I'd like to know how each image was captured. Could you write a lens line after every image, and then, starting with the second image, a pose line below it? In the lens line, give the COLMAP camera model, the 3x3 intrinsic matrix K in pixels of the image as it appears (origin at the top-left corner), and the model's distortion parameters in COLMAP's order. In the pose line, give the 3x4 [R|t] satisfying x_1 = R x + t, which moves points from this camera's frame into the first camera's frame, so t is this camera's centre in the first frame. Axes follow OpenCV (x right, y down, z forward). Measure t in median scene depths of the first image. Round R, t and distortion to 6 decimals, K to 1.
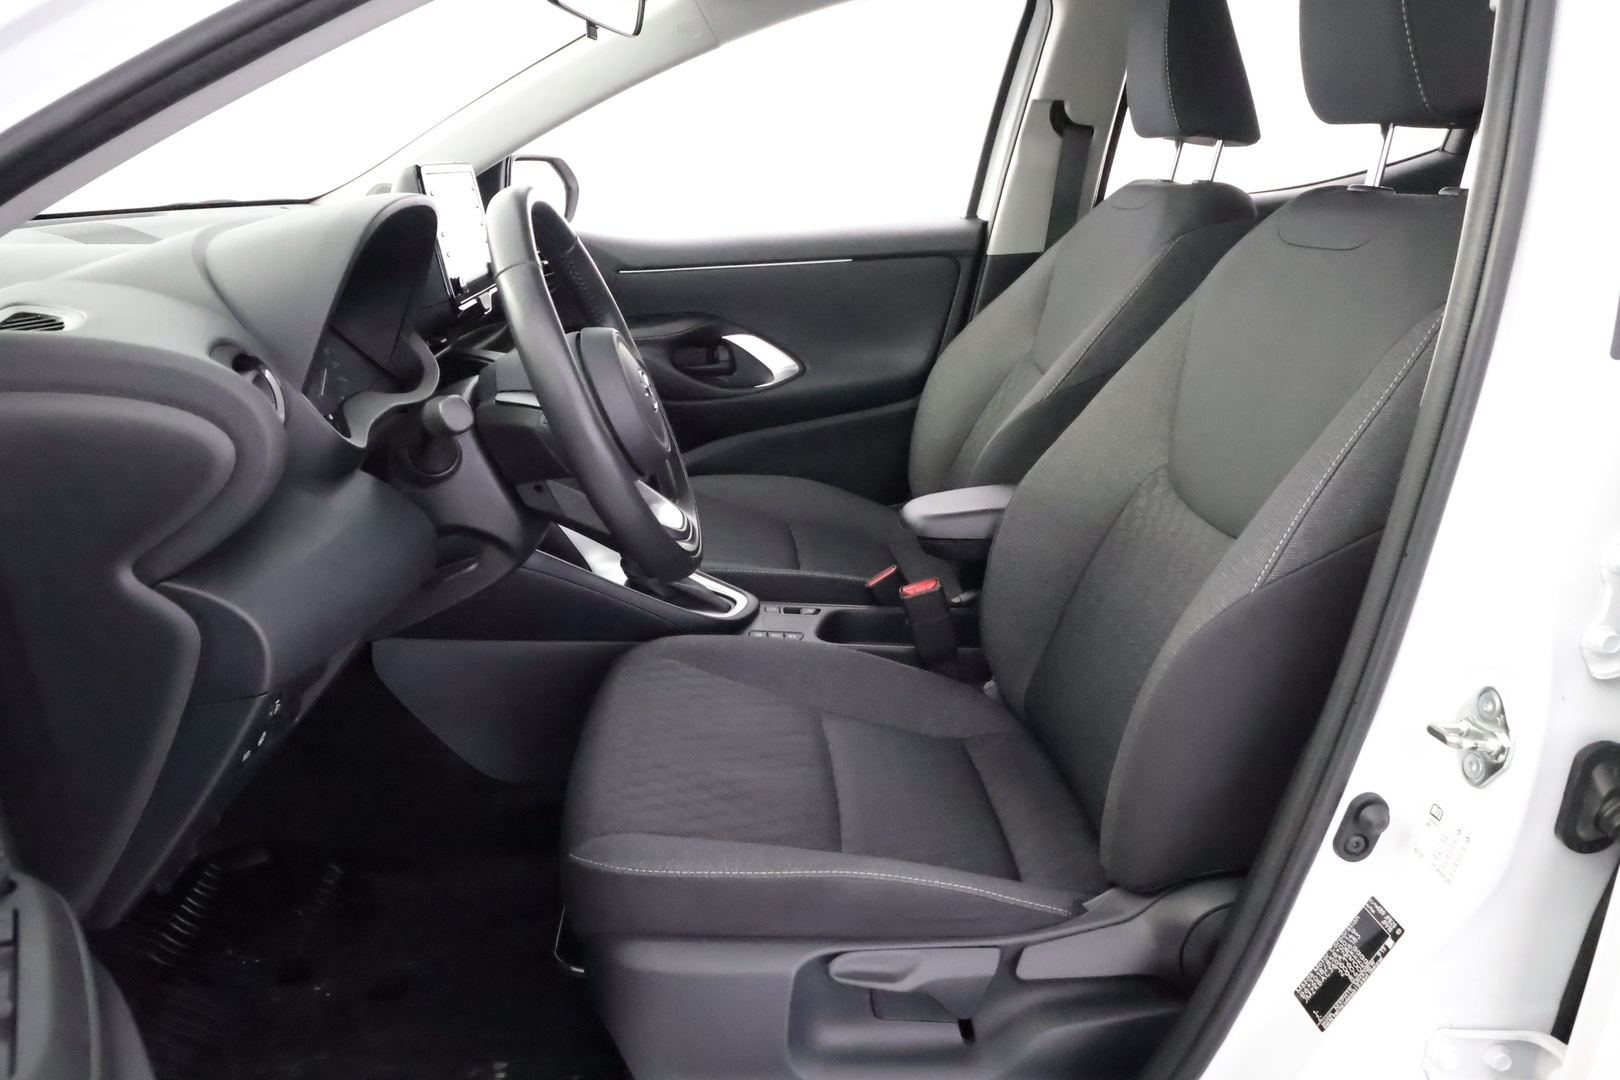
lens RADIAL K [[1225.2, 0, 819.0], [0, 1225.2, 543.7], [0, 0, 1]] dist [-0.000289, -0.004955]
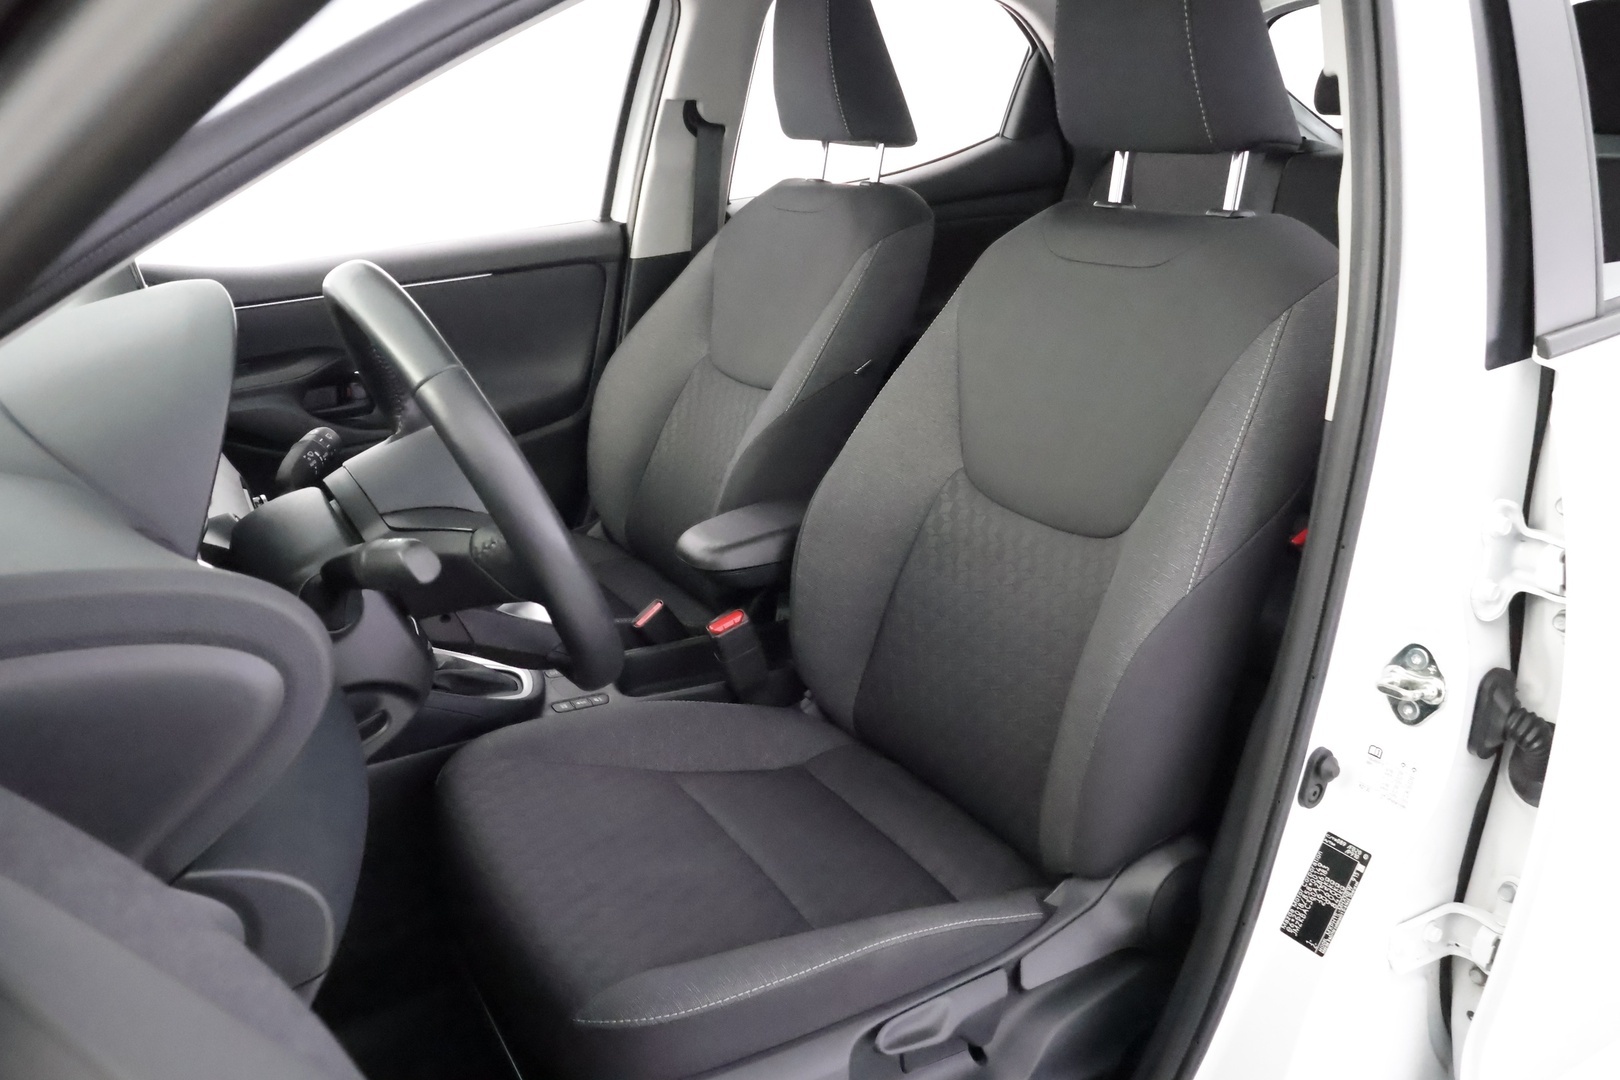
lens RADIAL K [[1225.2, 0, 815.2], [0, 1225.2, 535.0], [0, 0, 1]] dist [-0.000289, -0.004955]
pose [[0.887367, -0.169419, 0.428809, -0.300207], [0.154989, 0.985528, 0.068645, -0.102329], [-0.434233, 0.005547, 0.900783, 0.101829]]
